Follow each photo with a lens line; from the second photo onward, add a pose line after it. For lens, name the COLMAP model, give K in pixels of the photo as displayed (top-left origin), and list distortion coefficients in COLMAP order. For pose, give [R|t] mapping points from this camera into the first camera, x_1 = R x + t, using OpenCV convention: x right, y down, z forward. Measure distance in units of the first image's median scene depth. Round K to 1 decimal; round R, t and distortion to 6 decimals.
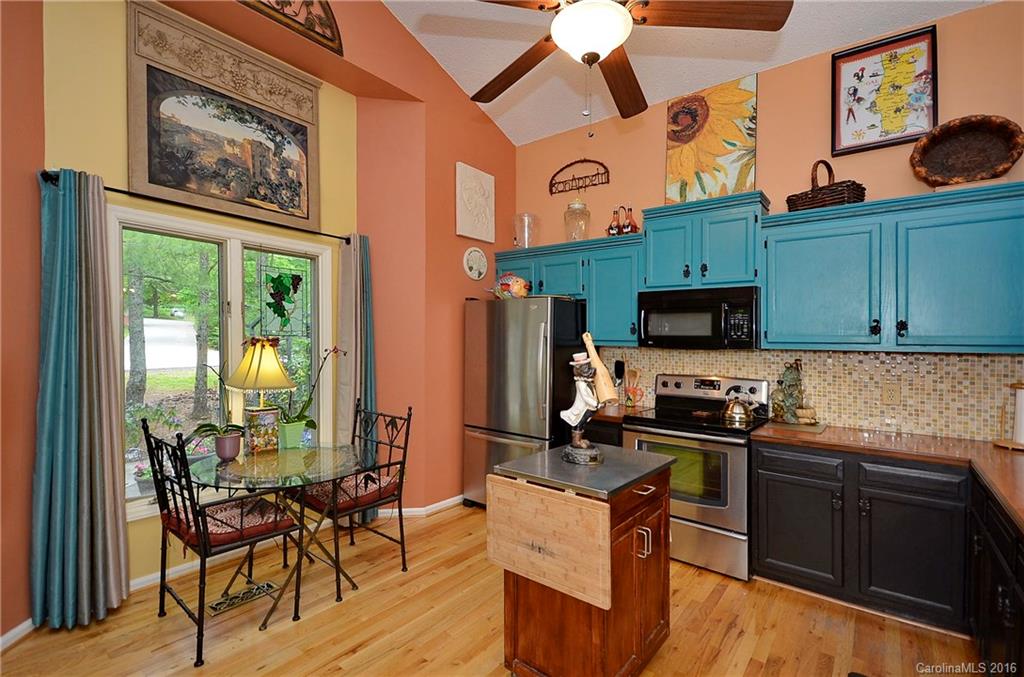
lens RADIAL K [[464.1, 0, 510.7], [0, 464.1, 354.7], [0, 0, 1]] dist [-0.000914, -0.001796]
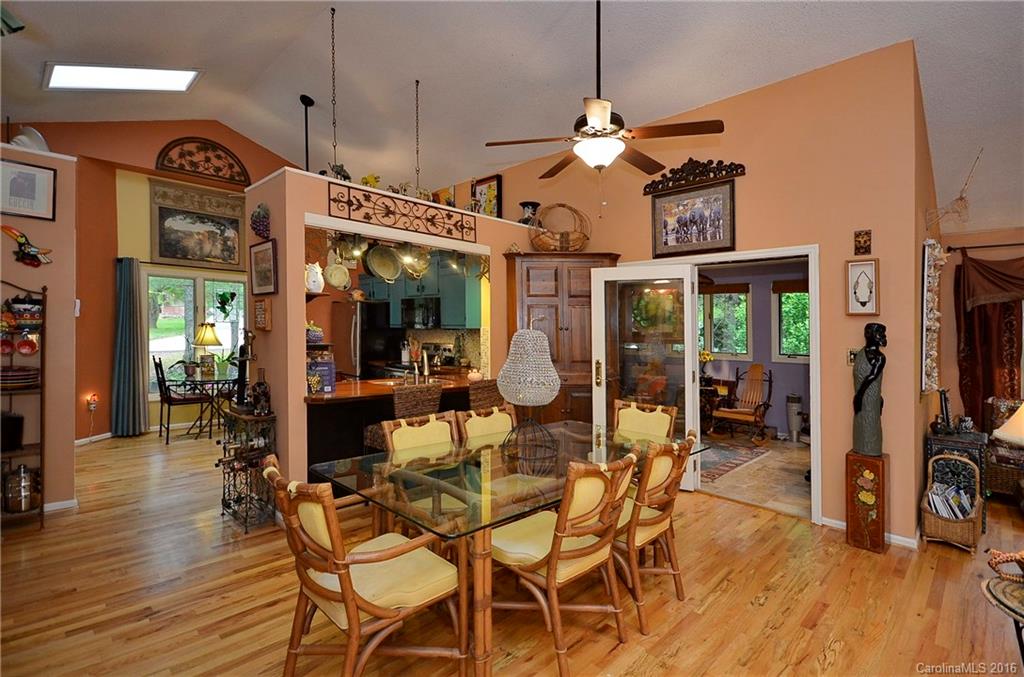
lens RADIAL K [[480.2, 0, 518.0], [0, 480.2, 339.8], [0, 0, 1]] dist [0.003979, -0.002755]
pose [[0.992793, 0.003327, -0.119794, 1.085433], [-0.004256, 0.999963, -0.007504, 0.047552], [0.119765, 0.007960, 0.992770, -0.986793]]
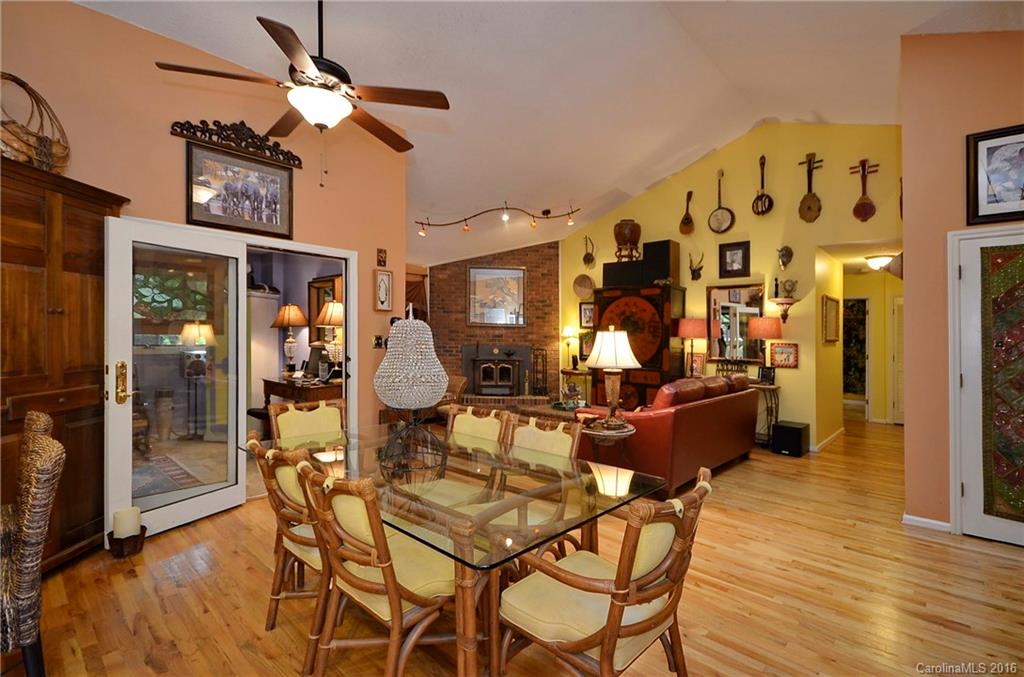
lens RADIAL K [[480.2, 0, 507.7], [0, 480.2, 330.3], [0, 0, 1]] dist [0.003979, -0.002755]
pose [[0.091021, -0.005448, 0.995834, 0.306517], [0.007690, 0.999959, 0.004767, 0.036664], [-0.995819, 0.007224, 0.091060, -0.358113]]
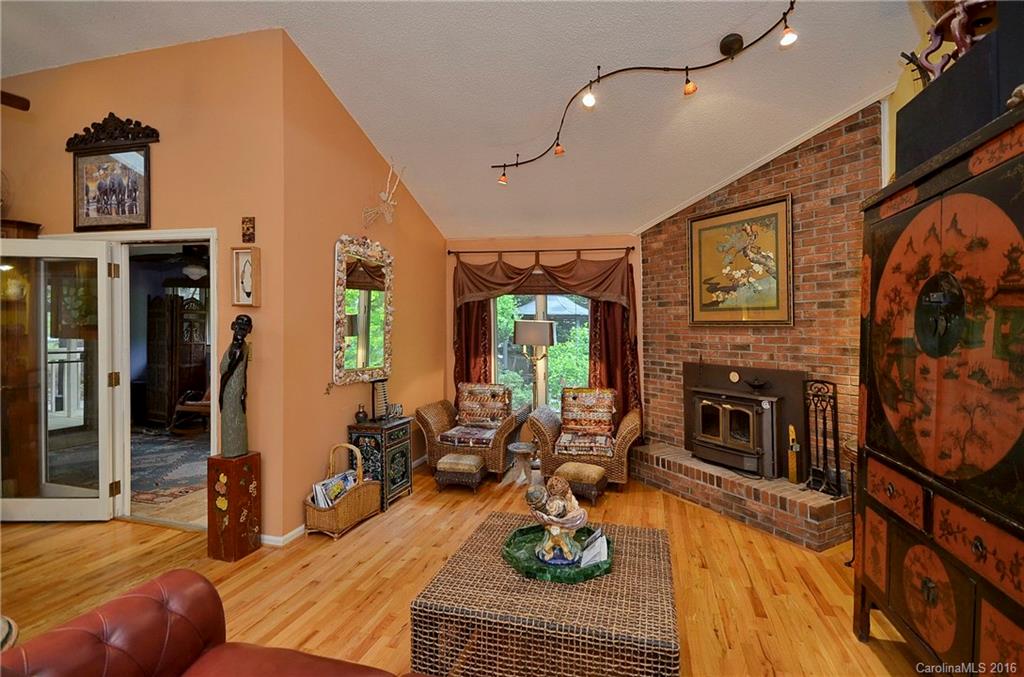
lens RADIAL K [[480.2, 0, 526.6], [0, 480.2, 333.0], [0, 0, 1]] dist [0.003979, -0.002755]
pose [[0.911149, -0.001480, 0.412075, 1.804532], [0.007438, 0.999890, -0.012856, 0.054188], [-0.412011, 0.014779, 0.911059, -0.990573]]
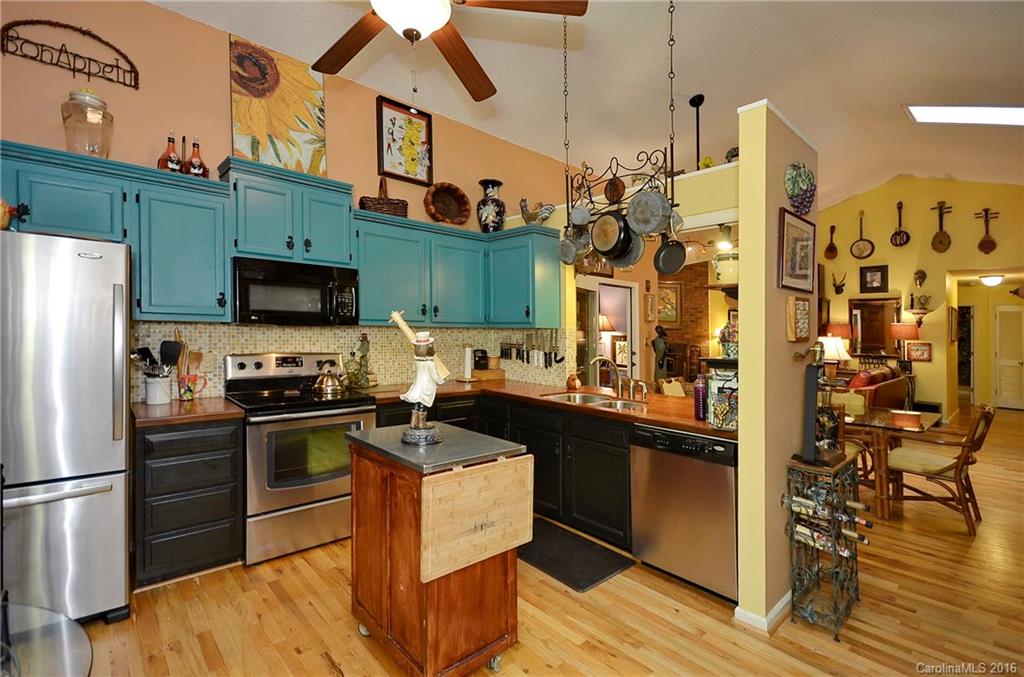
lens RADIAL K [[480.2, 0, 501.8], [0, 480.2, 322.3], [0, 0, 1]] dist [0.003979, -0.002755]
pose [[0.169275, 0.001006, 0.985568, -0.526371], [0.007919, 0.999966, -0.002381, -0.012945], [-0.985537, 0.008208, 0.169261, 0.424169]]
